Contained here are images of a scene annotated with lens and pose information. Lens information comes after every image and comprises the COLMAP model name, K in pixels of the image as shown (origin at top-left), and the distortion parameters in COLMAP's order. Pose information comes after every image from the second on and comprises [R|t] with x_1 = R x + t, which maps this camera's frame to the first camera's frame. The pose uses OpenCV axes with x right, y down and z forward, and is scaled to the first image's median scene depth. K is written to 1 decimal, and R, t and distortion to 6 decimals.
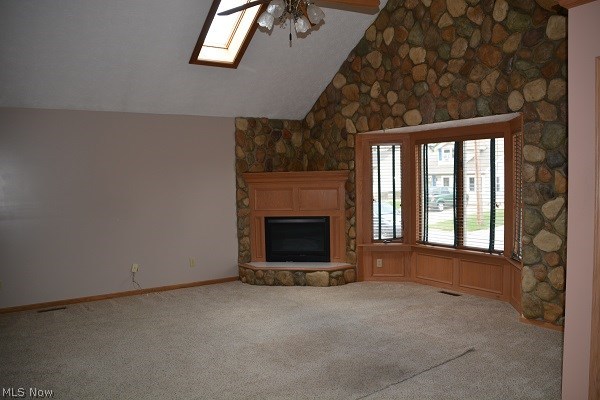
lens RADIAL K [[501.6, 0, 300.0], [0, 501.6, 200.0], [0, 0, 1]] dist [-0.109514, 0.014169]
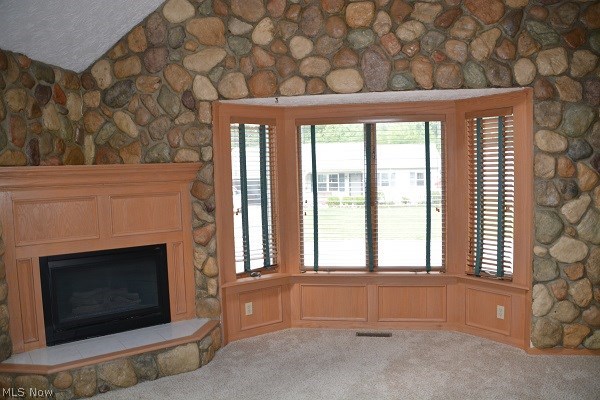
lens RADIAL K [[501.6, 0, 300.0], [0, 501.6, 200.0], [0, 0, 1]] dist [-0.109514, 0.014169]
pose [[0.683178, -0.043708, 0.728943, -0.279863], [0.042206, 0.998902, 0.020339, -0.024946], [-0.729031, 0.016871, 0.684273, 0.565685]]
